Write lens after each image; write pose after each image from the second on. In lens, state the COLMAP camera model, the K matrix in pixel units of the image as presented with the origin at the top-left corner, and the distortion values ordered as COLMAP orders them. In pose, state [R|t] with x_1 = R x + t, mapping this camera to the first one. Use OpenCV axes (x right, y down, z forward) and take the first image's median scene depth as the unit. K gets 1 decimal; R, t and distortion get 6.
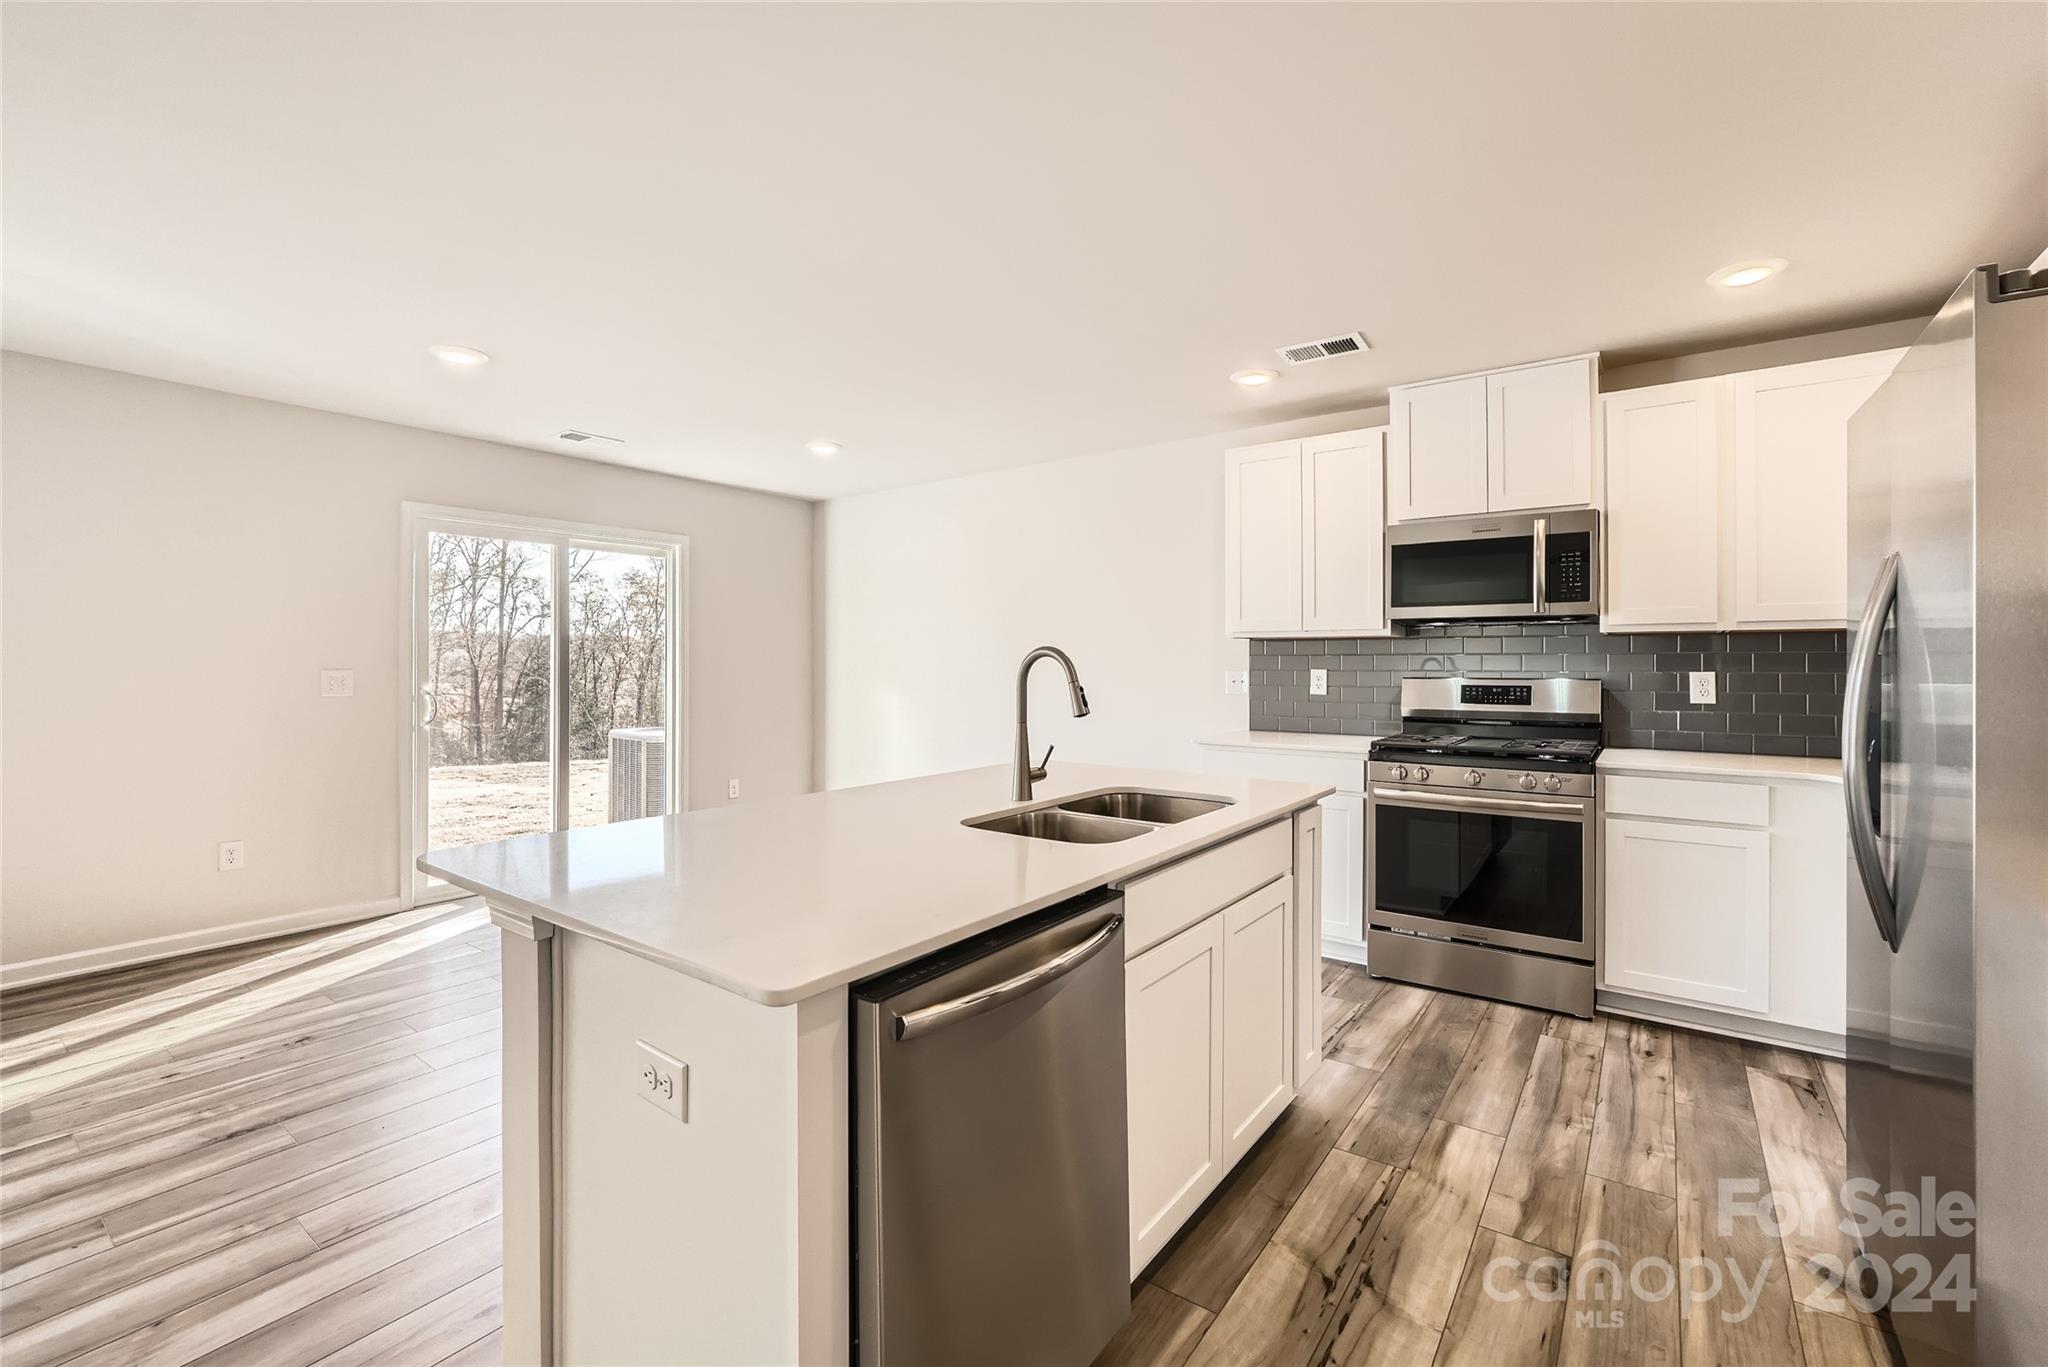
lens RADIAL K [[882.7, 0, 1031.2], [0, 882.7, 671.2], [0, 0, 1]] dist [-0.004716, 0.001600]
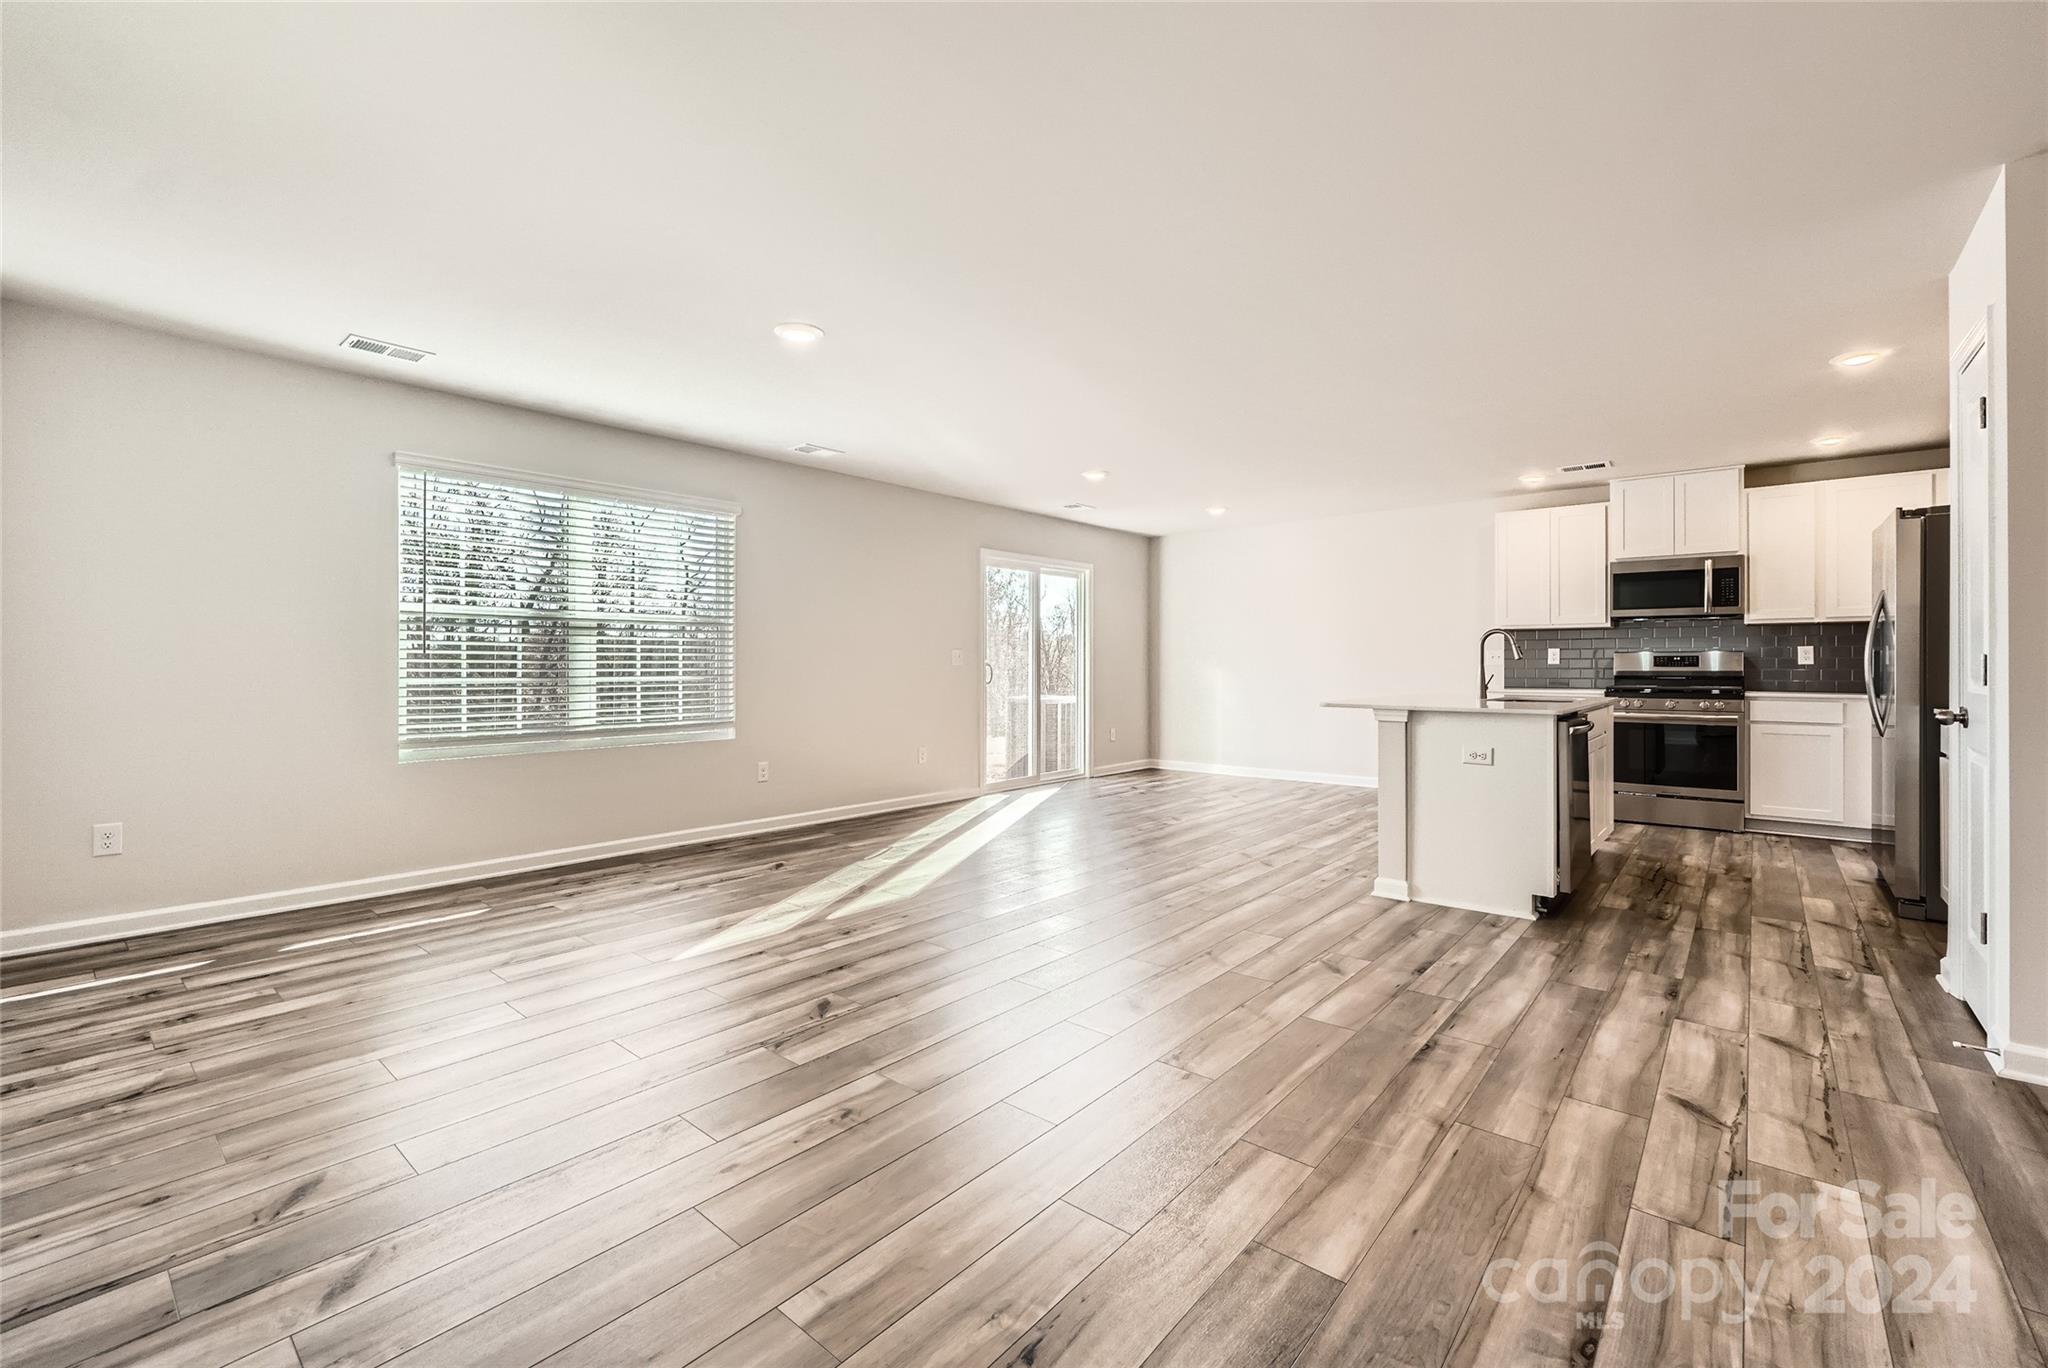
lens RADIAL K [[882.7, 0, 1028.3], [0, 882.7, 676.8], [0, 0, 1]] dist [-0.004716, 0.001600]
pose [[0.998123, -0.000244, -0.061242, -0.642197], [0.000548, 0.999988, 0.004948, 0.049591], [0.061240, -0.004973, 0.998111, -0.804021]]
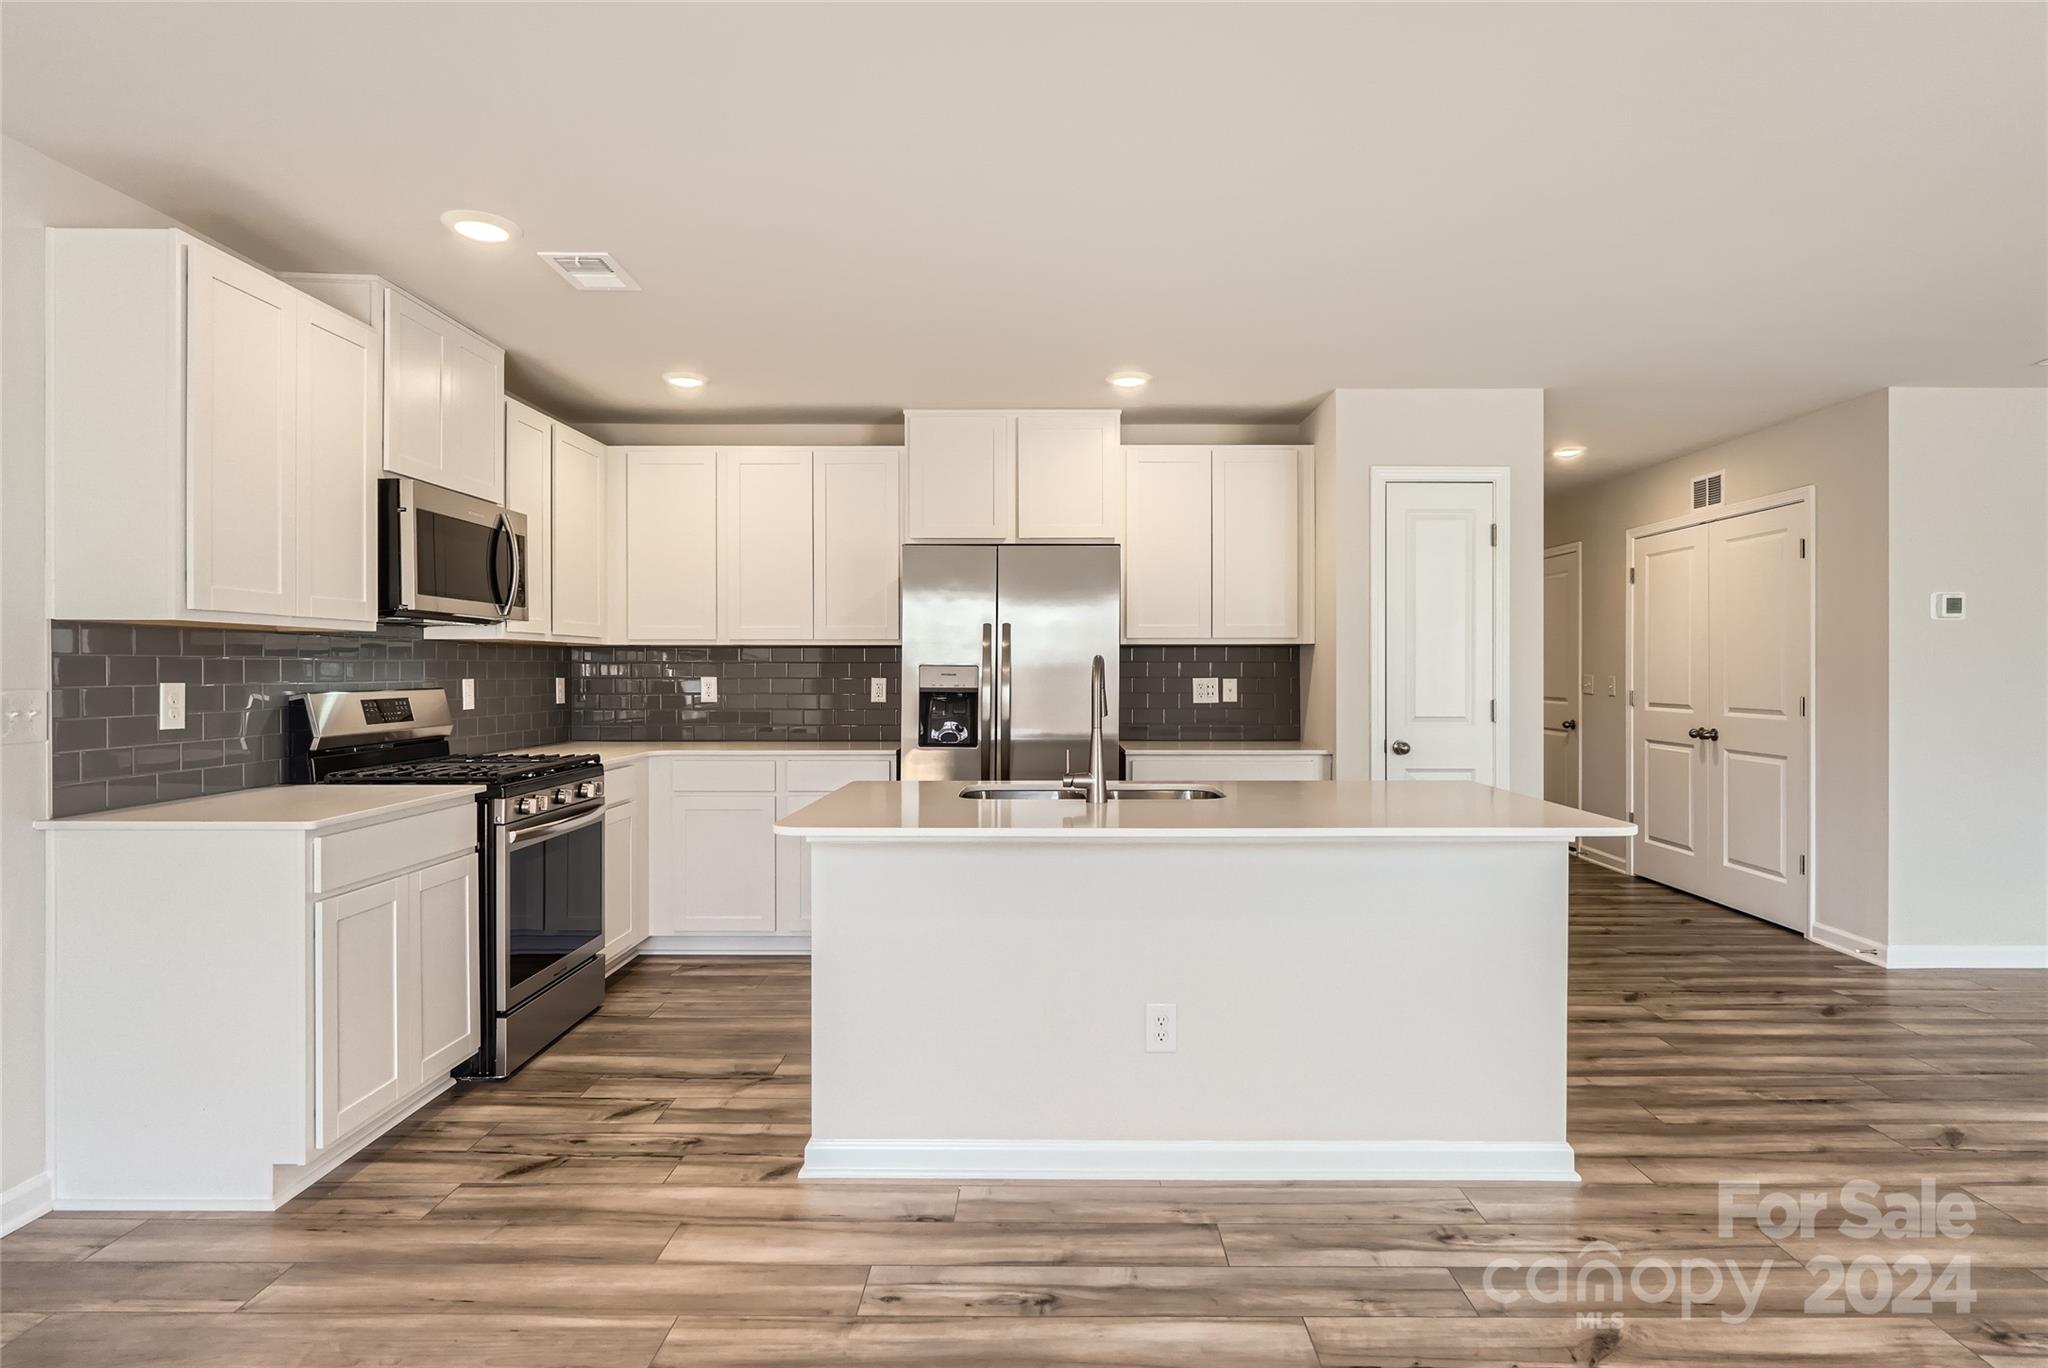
lens RADIAL K [[1095.7, 0, 1033.0], [0, 1095.7, 666.8], [0, 0, 1]] dist [-0.003930, -0.001437]
pose [[-0.589811, 0.005868, 0.807520, -0.643036], [0.009371, 0.999956, -0.000422, -0.008727], [-0.807487, 0.007318, -0.589840, 1.158541]]
